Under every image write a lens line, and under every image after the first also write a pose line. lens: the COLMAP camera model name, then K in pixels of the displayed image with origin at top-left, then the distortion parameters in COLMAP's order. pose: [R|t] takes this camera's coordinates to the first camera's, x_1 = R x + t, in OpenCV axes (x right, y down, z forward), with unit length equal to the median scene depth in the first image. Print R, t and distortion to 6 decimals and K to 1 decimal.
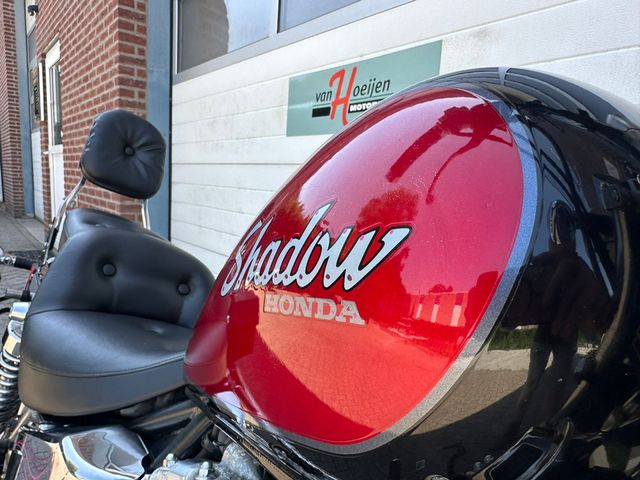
lens RADIAL K [[451.4, 0, 320.0], [0, 451.4, 240.0], [0, 0, 1]] dist [-0.001506, 0.046184]
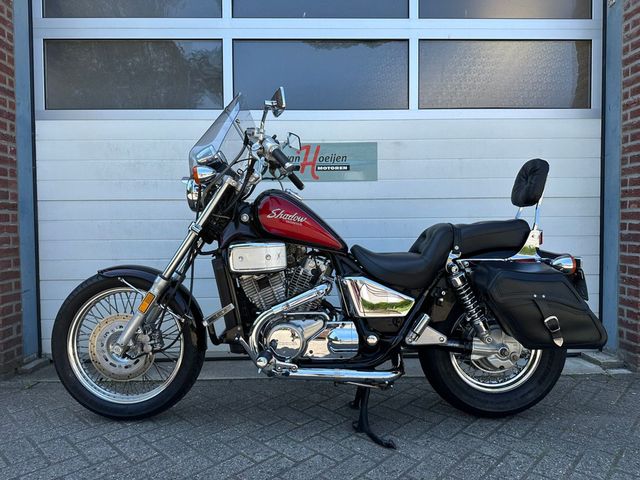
lens RADIAL K [[451.3, 0, 322.0], [0, 451.3, 239.2], [0, 0, 1]] dist [-0.001751, -0.002466]
pose [[0.602427, -0.089486, 0.793142, -0.764873], [0.137237, 0.990510, 0.007517, -0.016658], [-0.786287, 0.104320, 0.608991, -0.029518]]
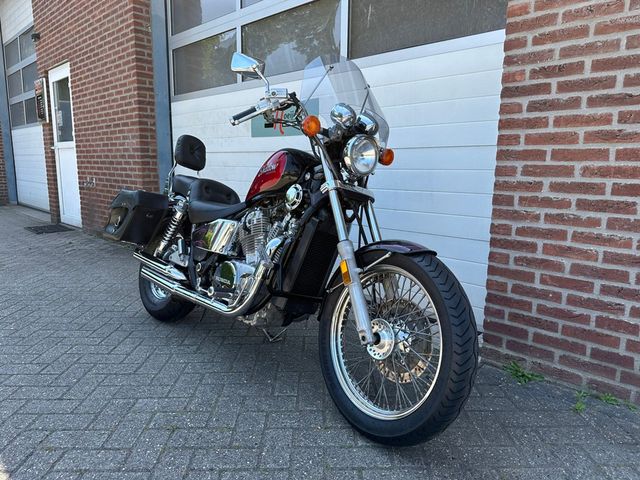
lens RADIAL K [[450.5, 0, 323.3], [0, 450.5, 242.2], [0, 0, 1]] dist [0.004473, -0.008295]
pose [[0.991219, -0.063539, 0.115968, -0.014307], [0.057608, 0.996888, 0.053802, 0.088672], [-0.119026, -0.046649, 0.991795, -0.653463]]
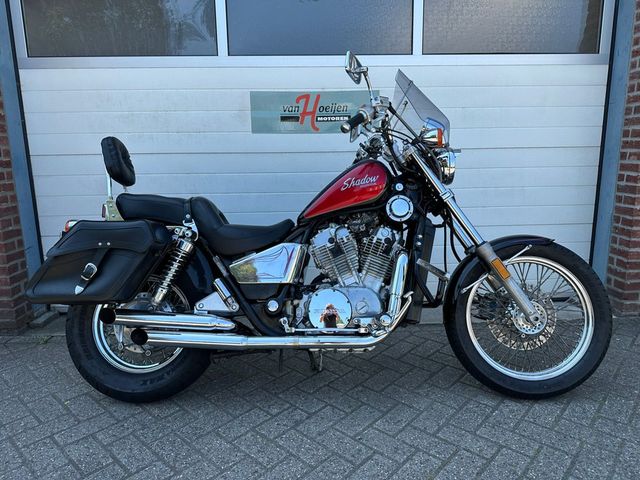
lens RADIAL K [[451.3, 0, 322.0], [0, 451.3, 239.2], [0, 0, 1]] dist [-0.001751, -0.002466]
pose [[0.581274, -0.219758, 0.783471, -0.779449], [0.145314, 0.975398, 0.165780, -0.073099], [-0.800627, 0.017486, 0.598908, -0.015965]]
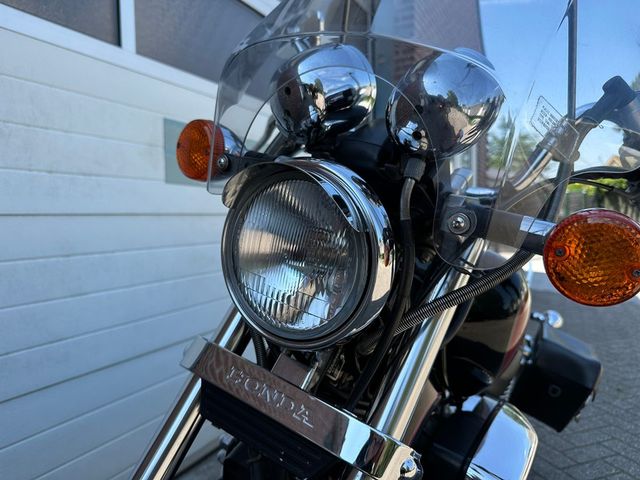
lens RADIAL K [[458.9, 0, 318.5], [0, 458.9, 246.0], [0, 0, 1]] dist [0.034004, -0.063345]
pose [[-0.407330, -0.099390, 0.907857, -0.699356], [0.110340, 0.981423, 0.156951, -0.150478], [-0.906591, 0.164104, -0.388796, 0.756693]]
